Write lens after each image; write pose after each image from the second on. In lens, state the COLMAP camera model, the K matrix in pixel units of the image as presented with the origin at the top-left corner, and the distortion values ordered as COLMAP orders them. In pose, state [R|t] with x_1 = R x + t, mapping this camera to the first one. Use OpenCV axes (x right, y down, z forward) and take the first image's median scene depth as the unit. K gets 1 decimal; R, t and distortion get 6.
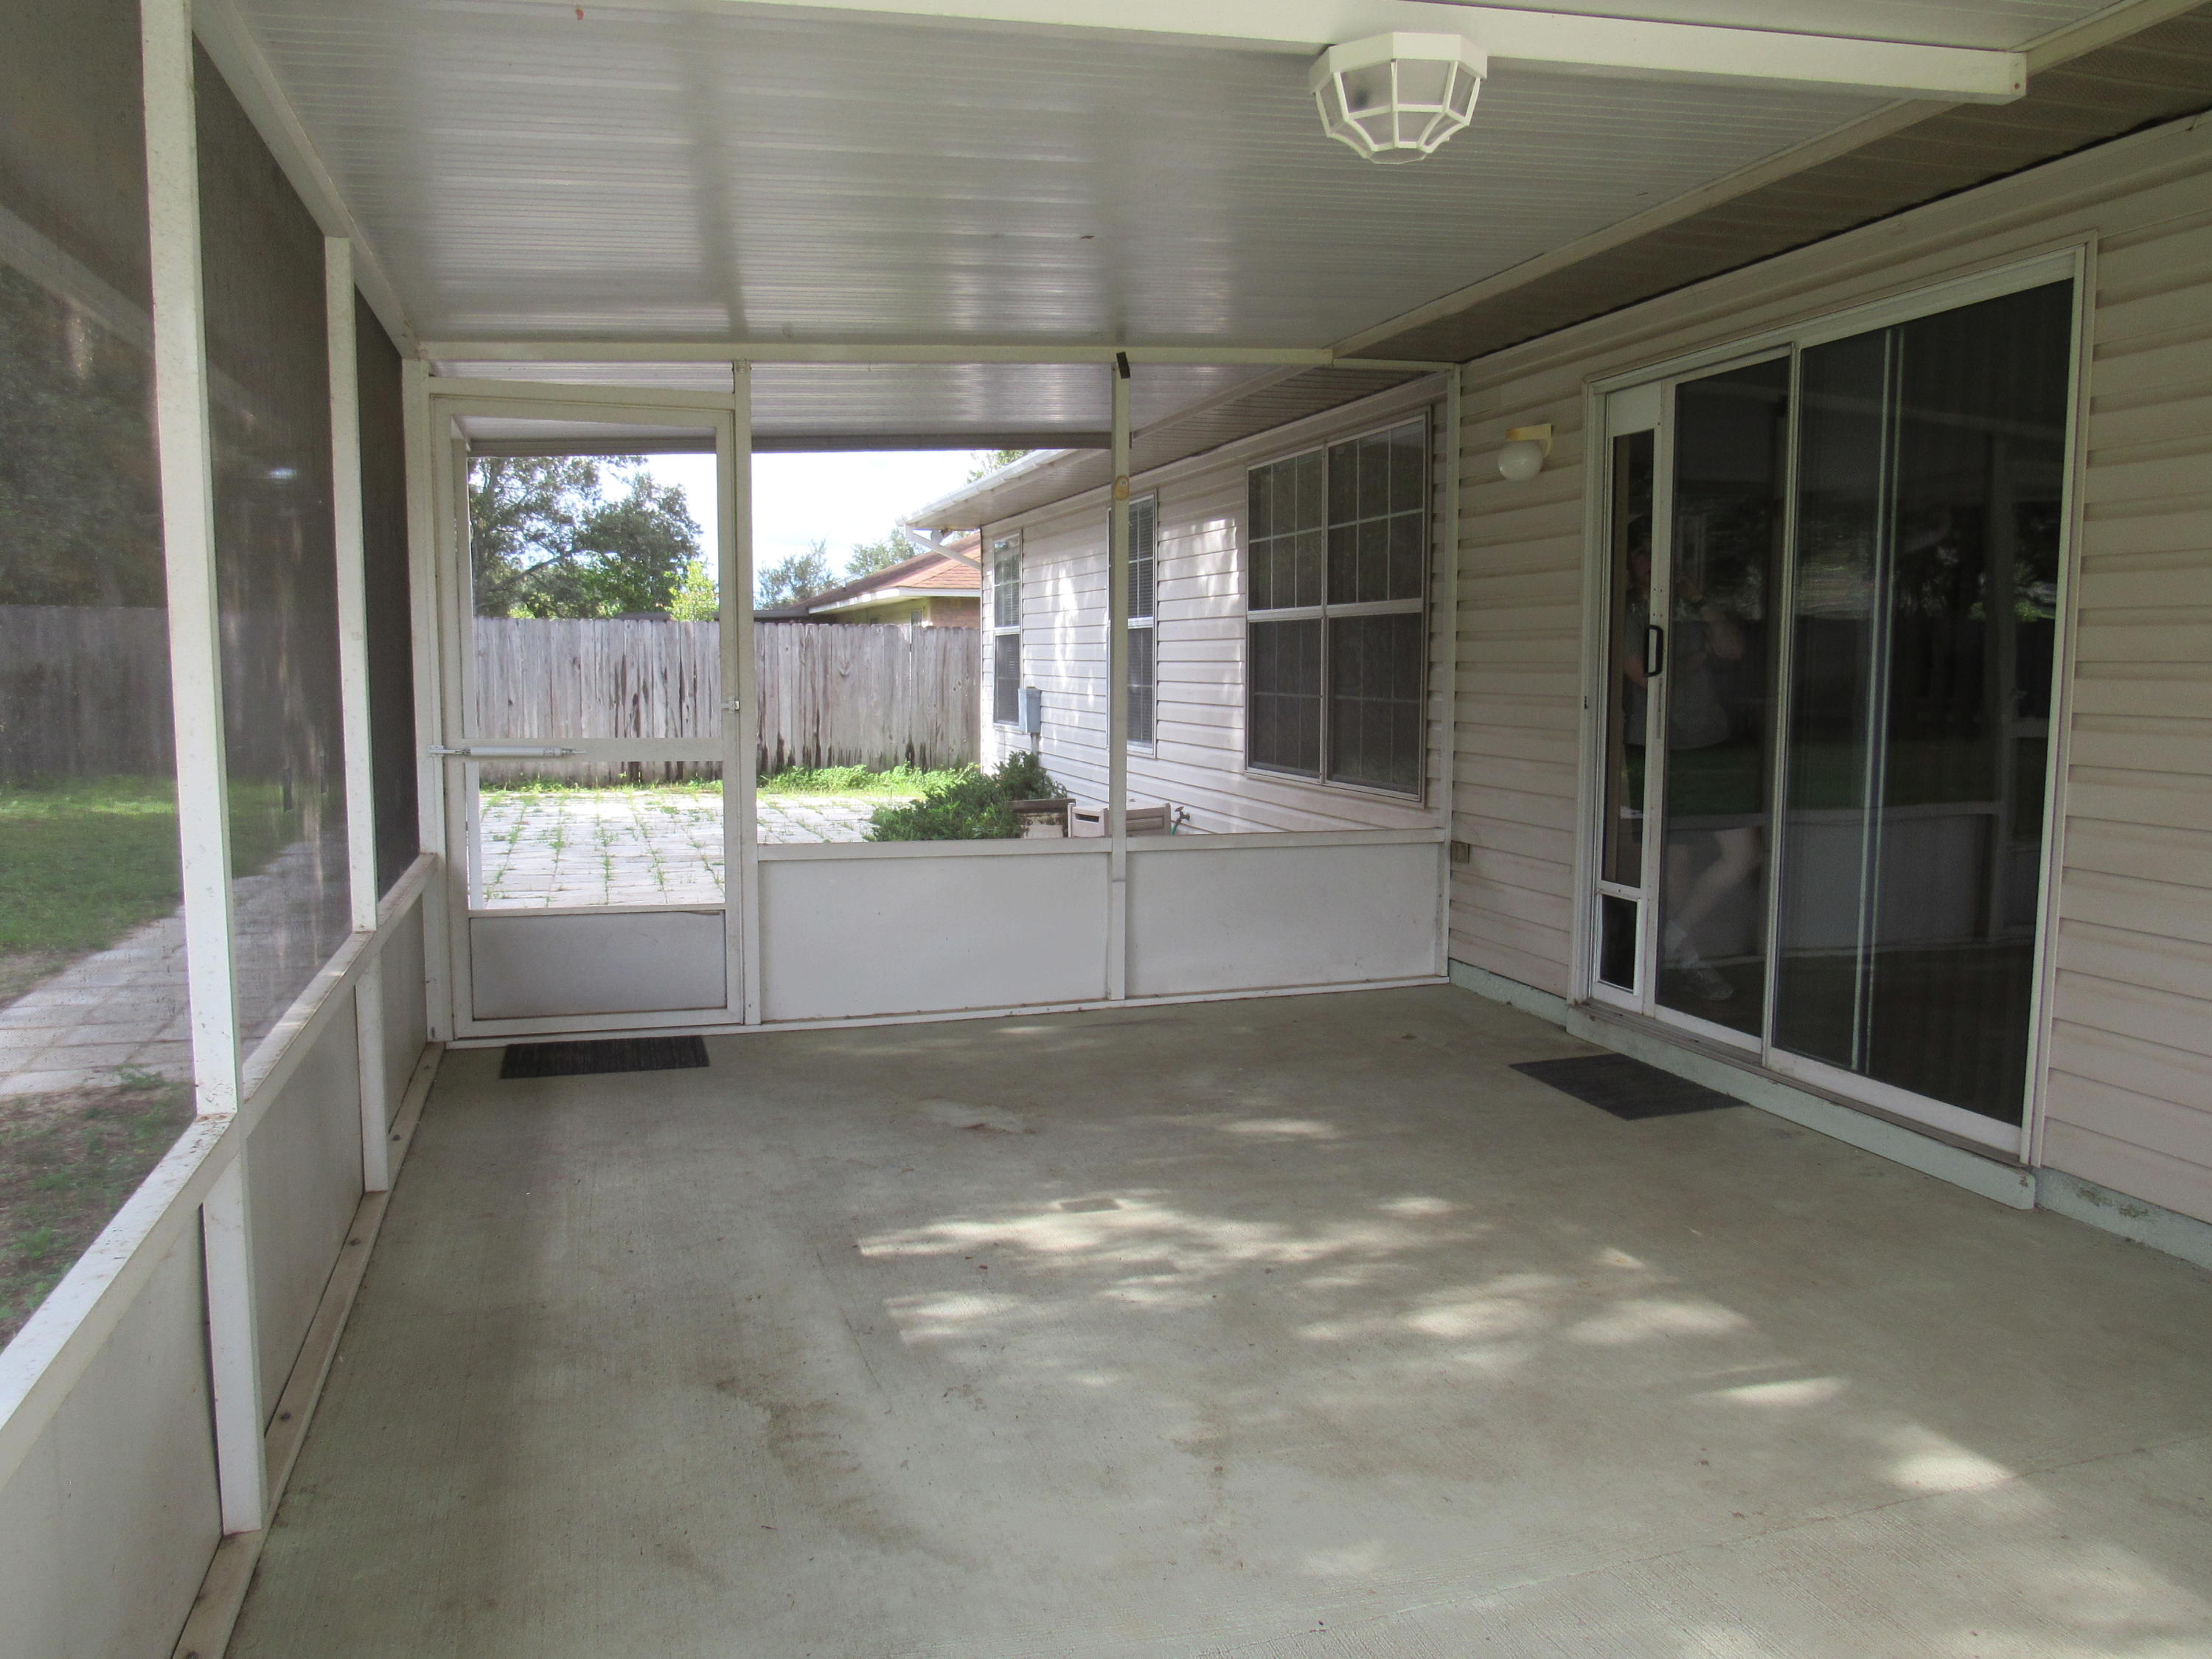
lens RADIAL K [[1563.9, 0, 1106.0], [0, 1563.9, 829.5], [0, 0, 1]] dist [-0.029435, -0.001235]
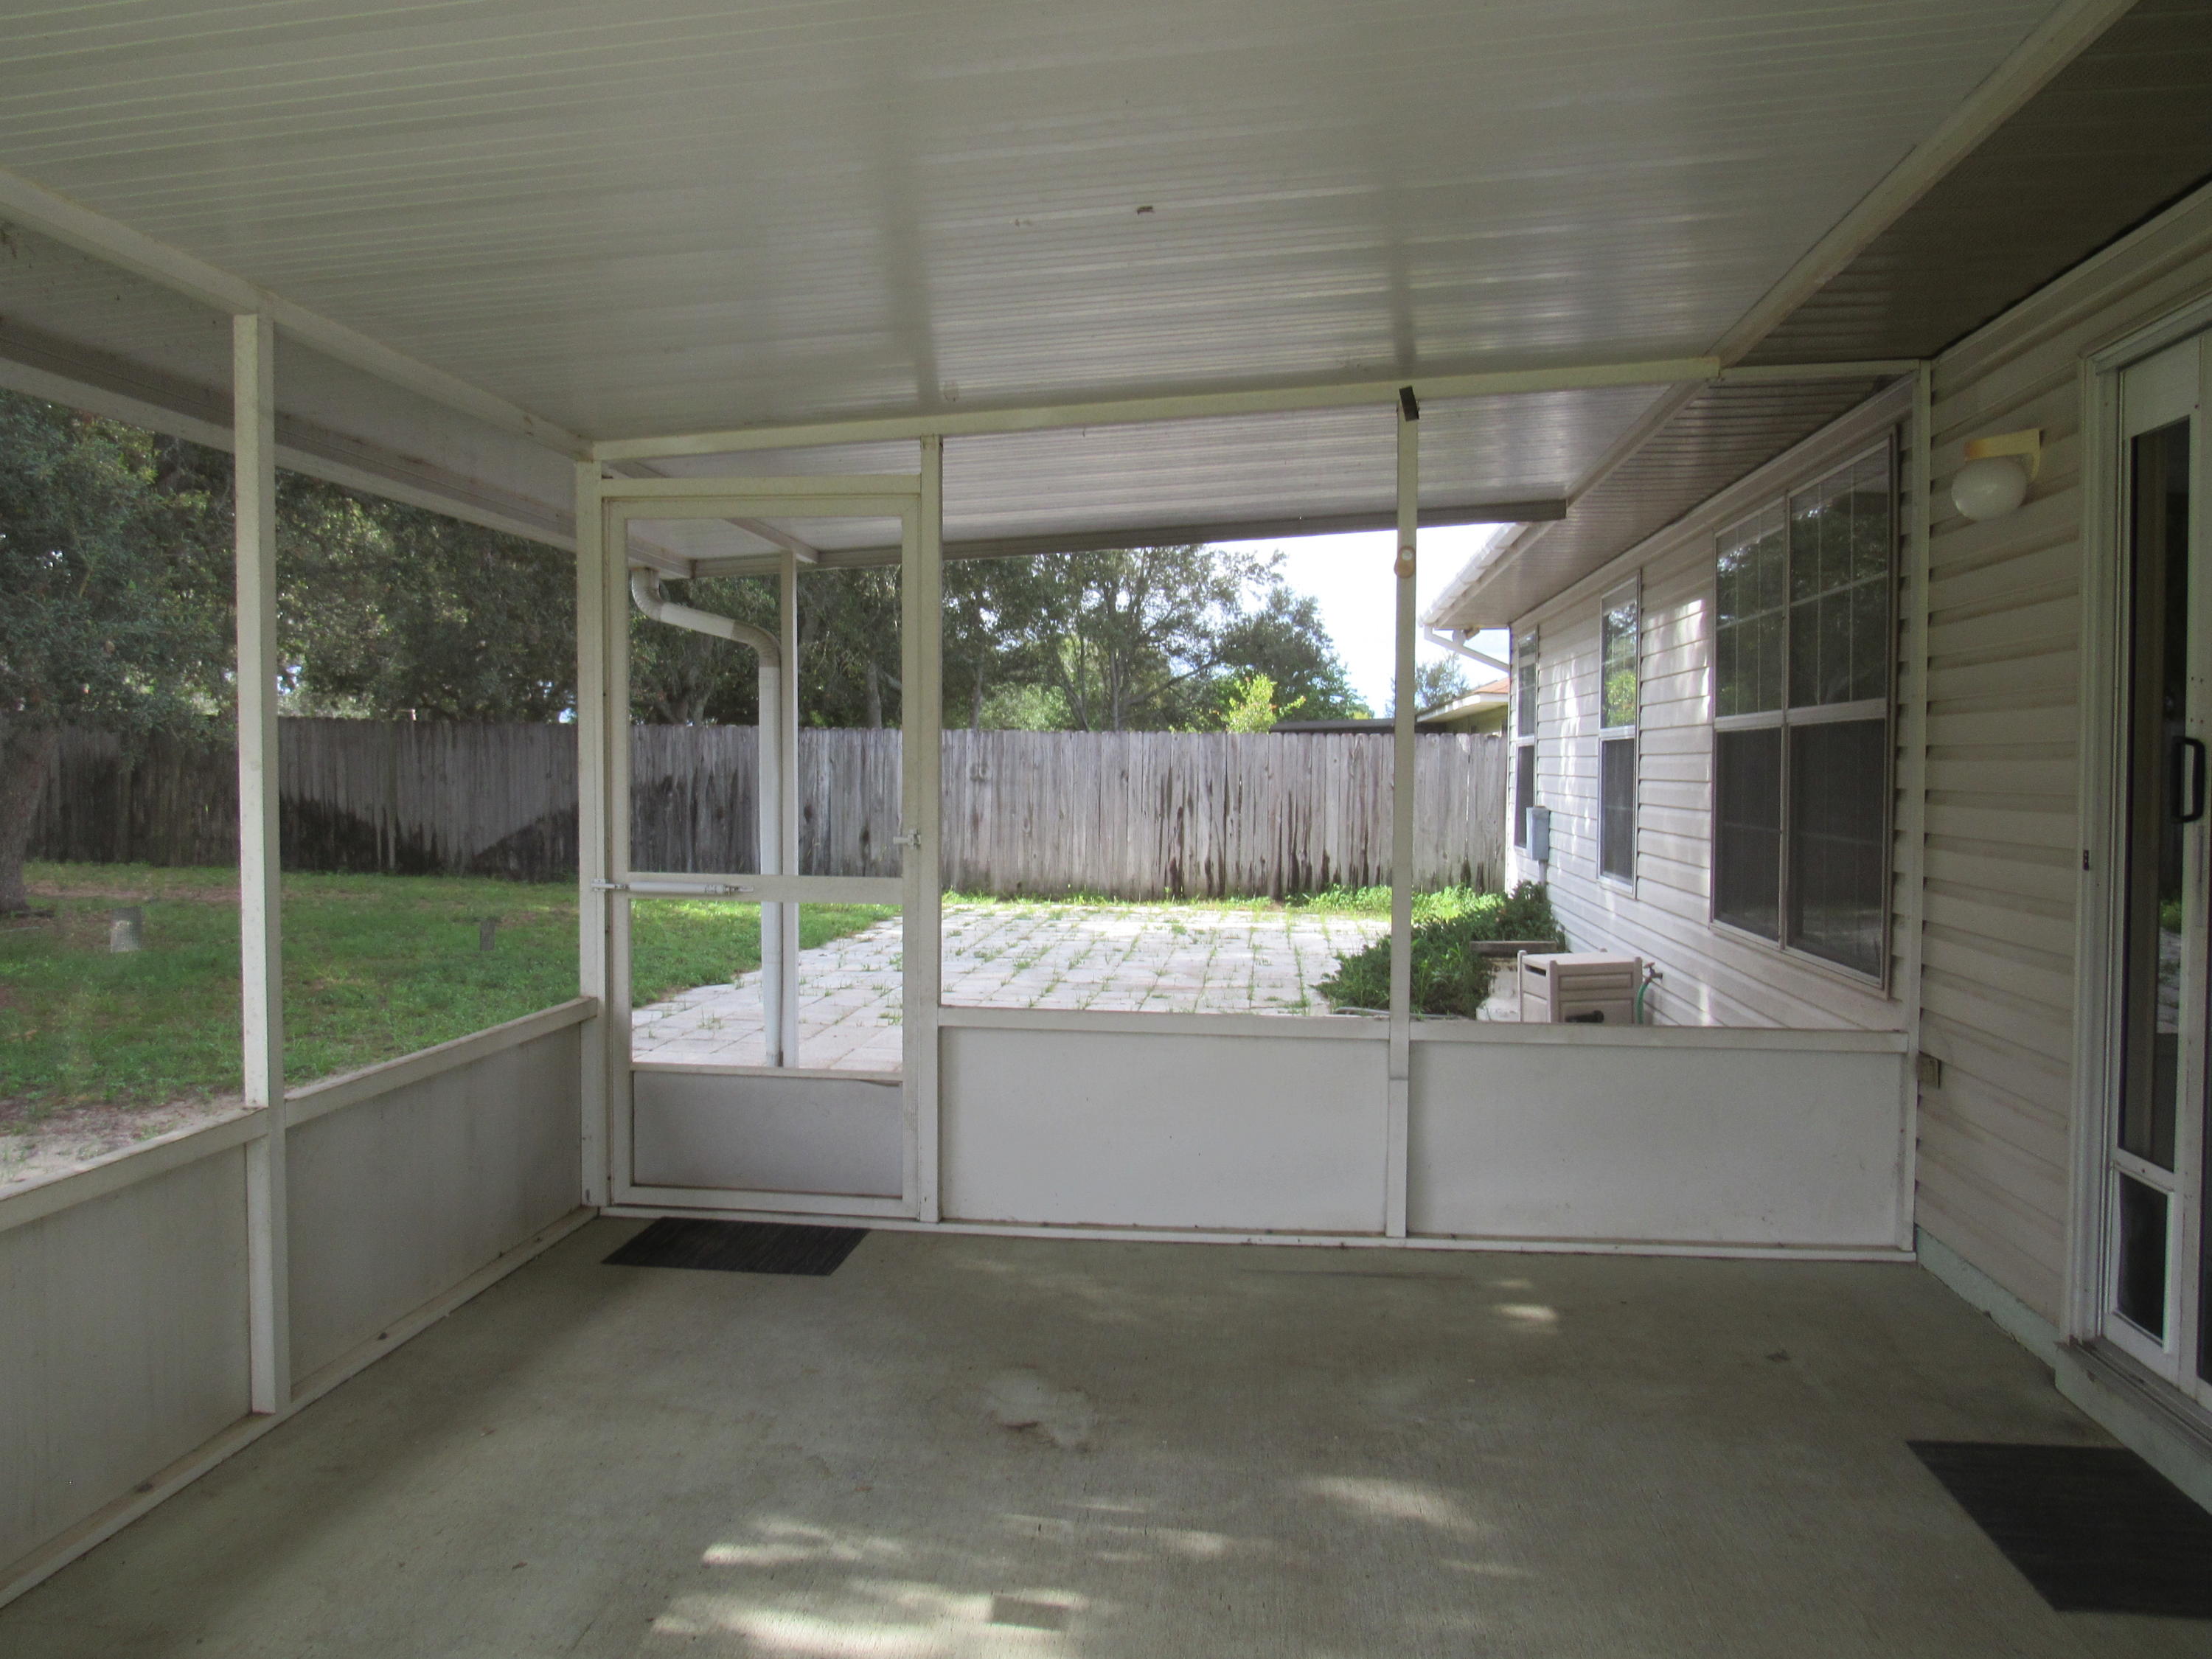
lens RADIAL K [[1563.9, 0, 1106.0], [0, 1563.9, 829.5], [0, 0, 1]] dist [-0.029435, -0.001235]
pose [[0.908773, 0.014254, -0.417046, 0.176578], [-0.042540, 0.997374, -0.058610, -0.034084], [0.415116, 0.071004, 0.906994, 0.230049]]
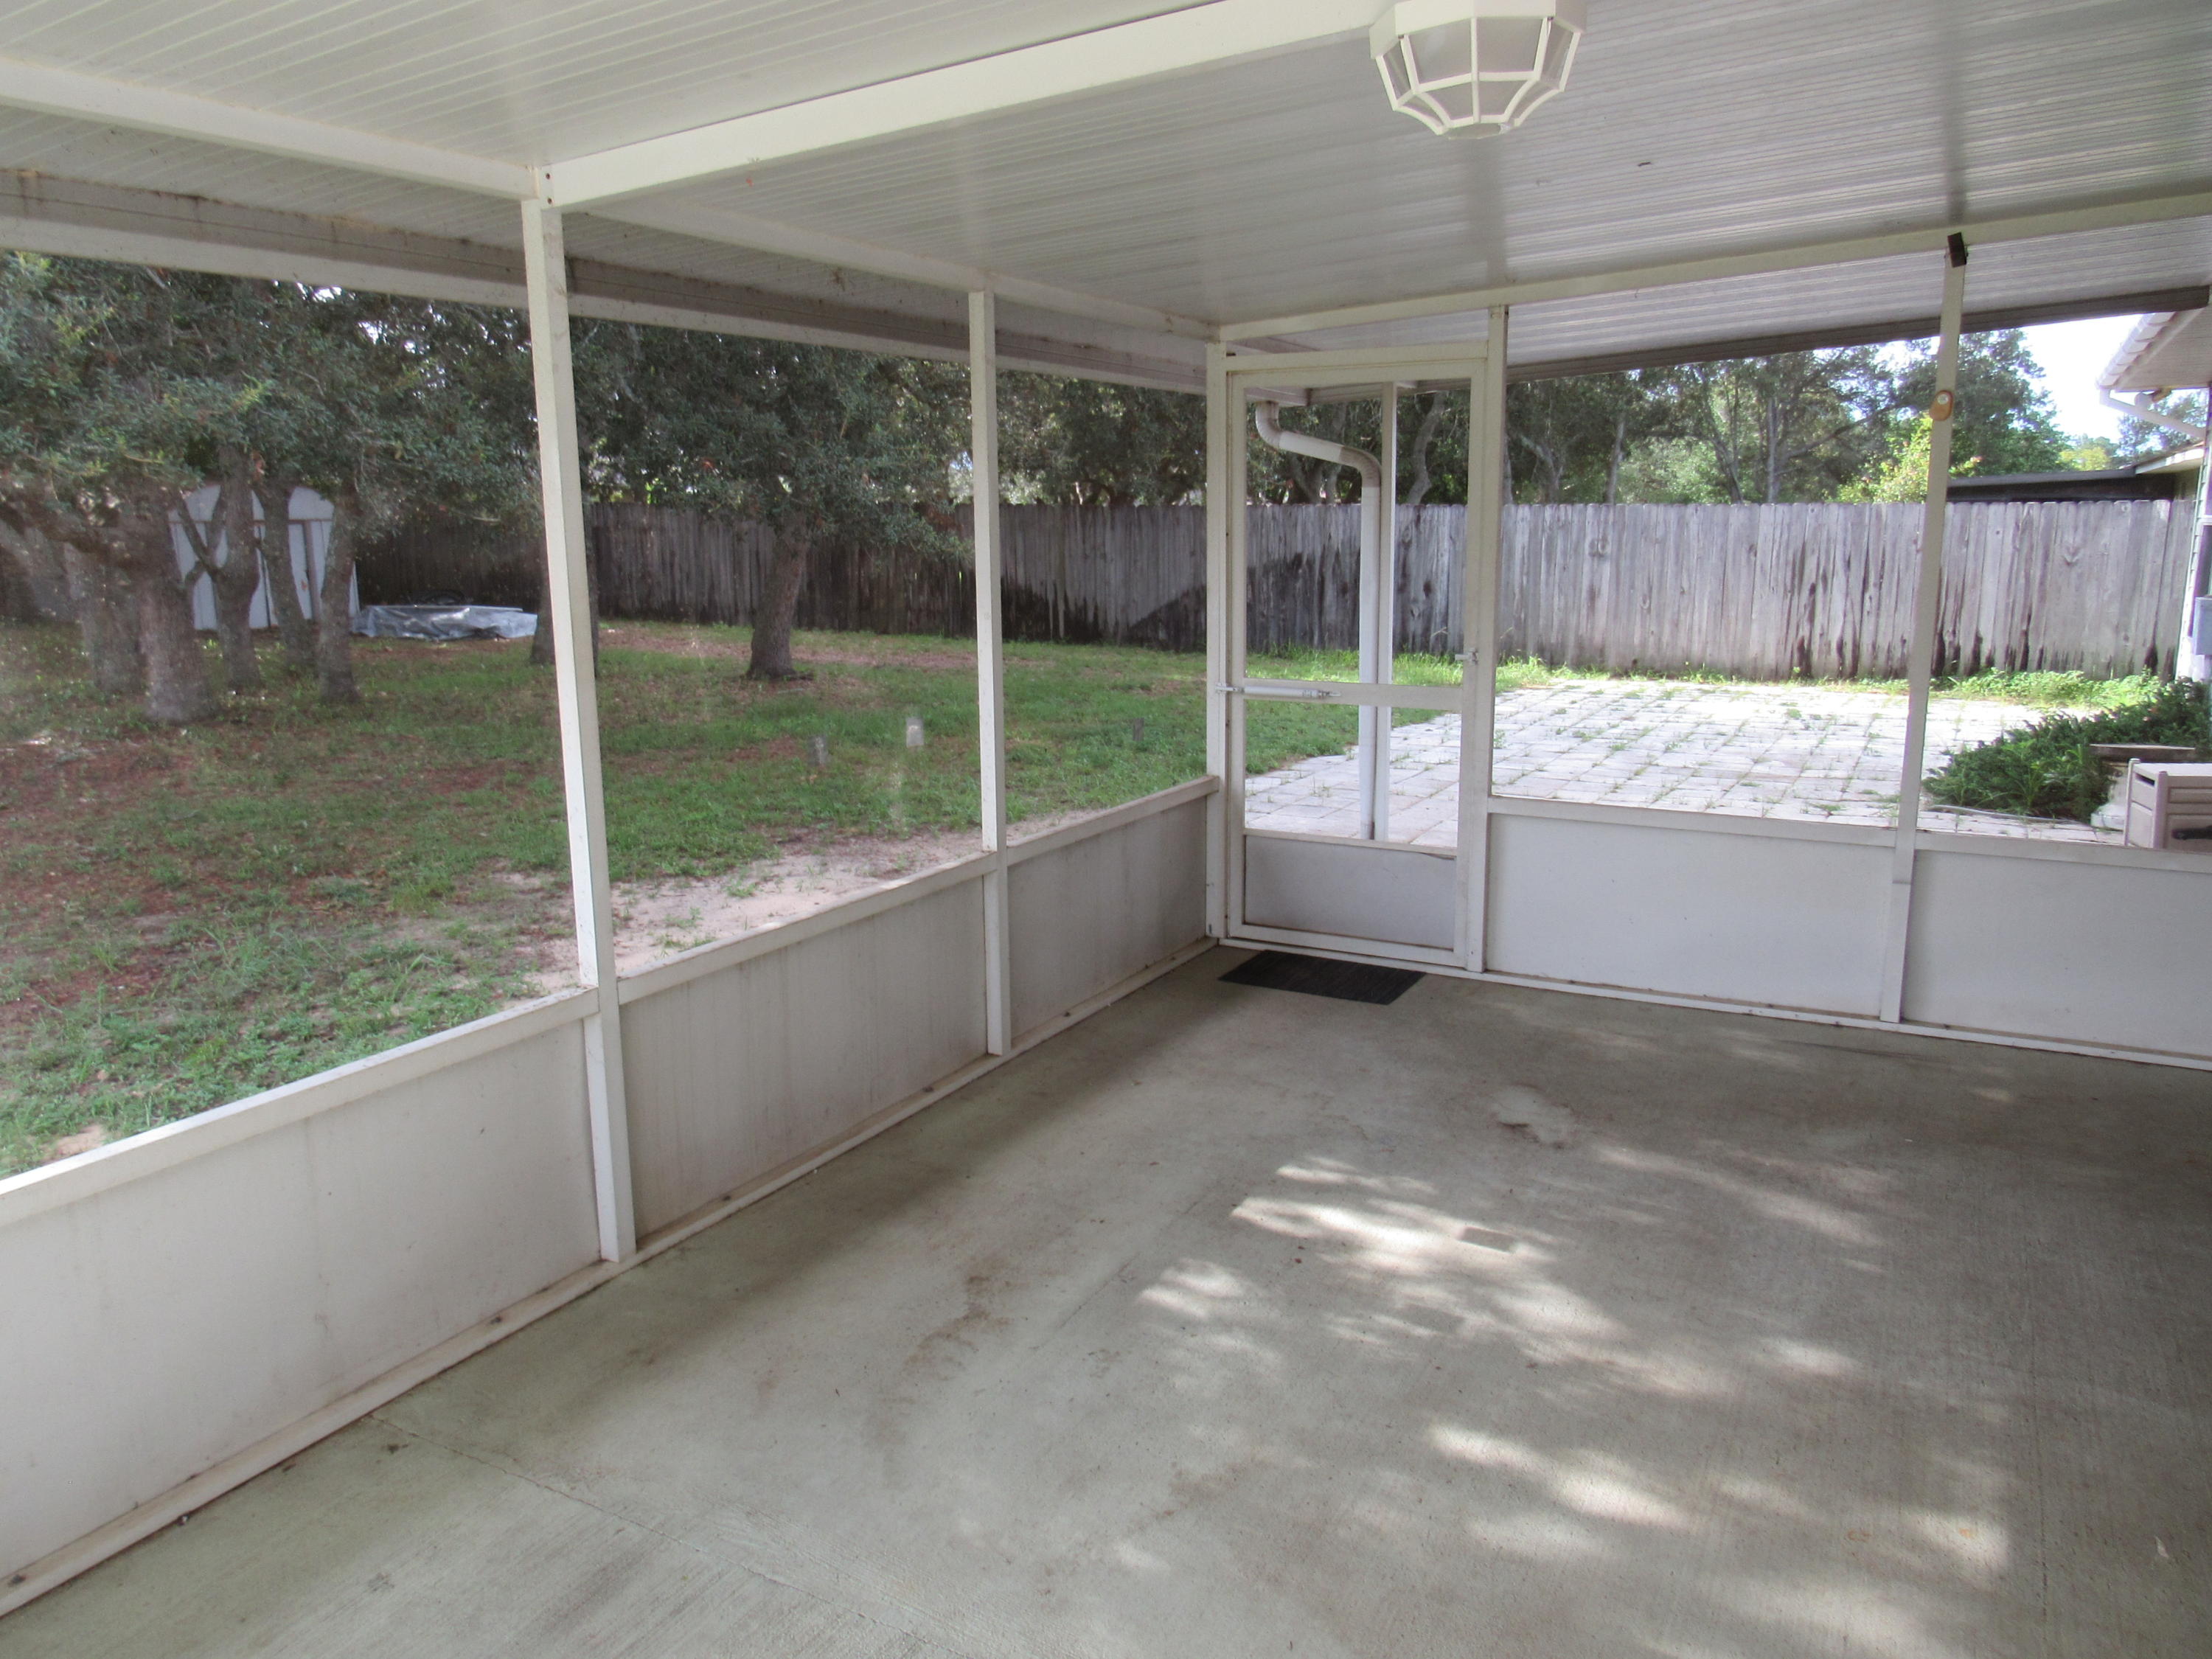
lens RADIAL K [[1563.9, 0, 1106.0], [0, 1563.9, 829.5], [0, 0, 1]] dist [-0.029435, -0.001235]
pose [[0.674375, 0.125087, -0.727716, 0.296124], [-0.058093, 0.991480, 0.116591, -0.062493], [0.736100, -0.036351, 0.675896, 0.115484]]
